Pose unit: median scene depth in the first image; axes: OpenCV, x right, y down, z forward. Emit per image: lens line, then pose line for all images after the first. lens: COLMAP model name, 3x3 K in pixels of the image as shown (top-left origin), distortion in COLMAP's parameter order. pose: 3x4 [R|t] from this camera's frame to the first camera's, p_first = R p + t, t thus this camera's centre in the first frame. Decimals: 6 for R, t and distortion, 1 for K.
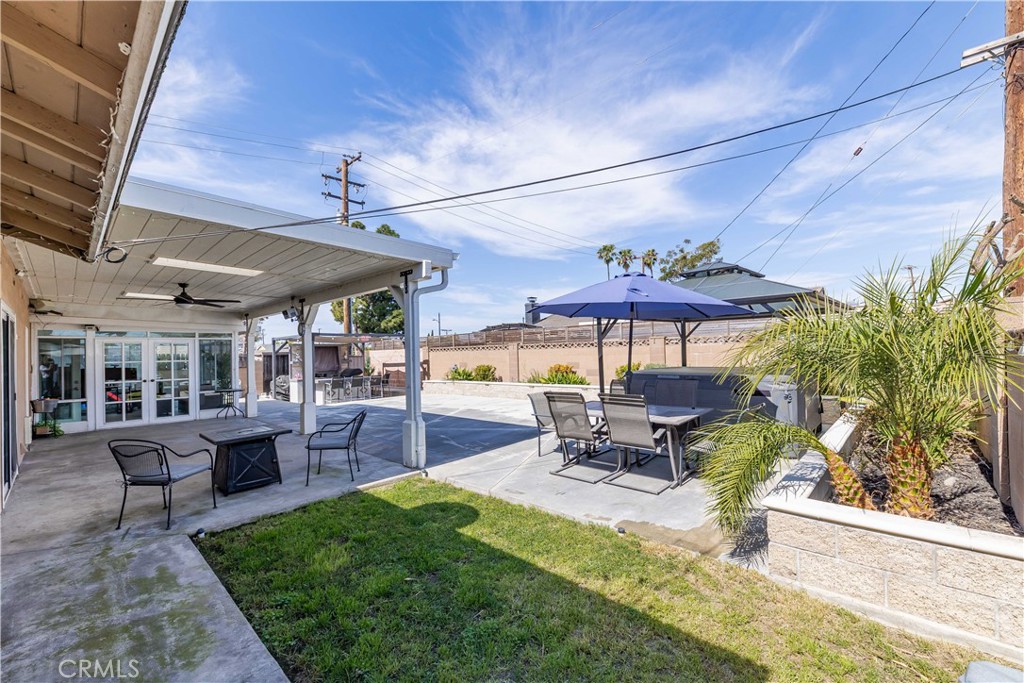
lens RADIAL K [[438.0, 0, 511.5], [0, 438.0, 346.5], [0, 0, 1]] dist [-0.001806, -0.000114]
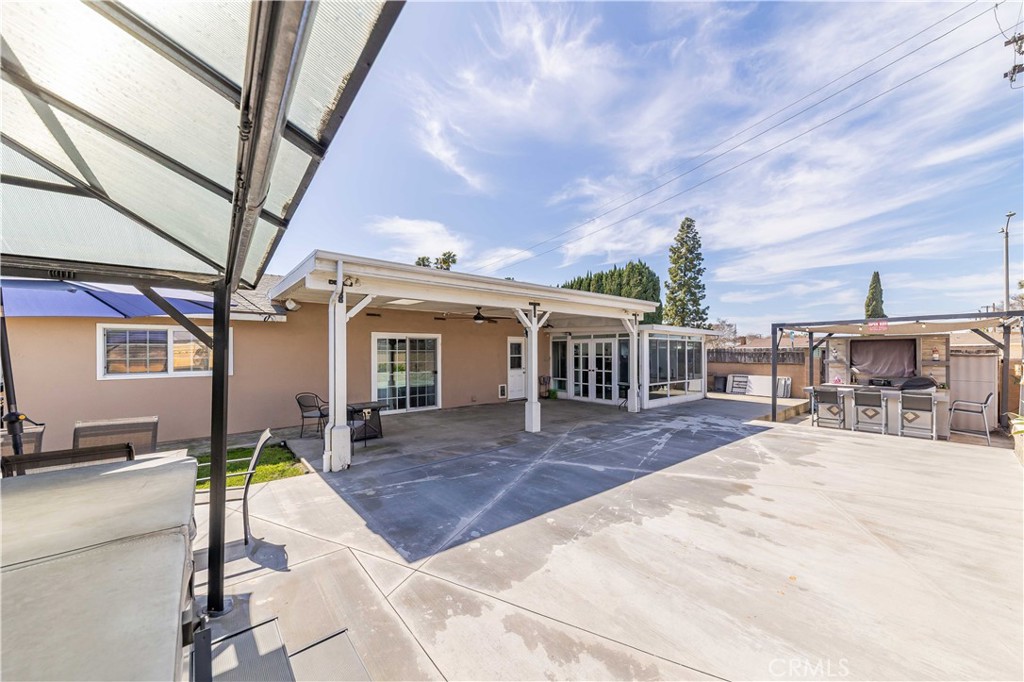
lens RADIAL K [[372.6, 0, 512.8], [0, 372.6, 345.0], [0, 0, 1]] dist [-0.001681, -0.000504]
pose [[-0.122039, 0.010991, -0.992464, 0.356613], [0.017135, 0.999813, 0.008966, -0.015516], [0.992377, -0.015911, -0.122205, 0.898154]]
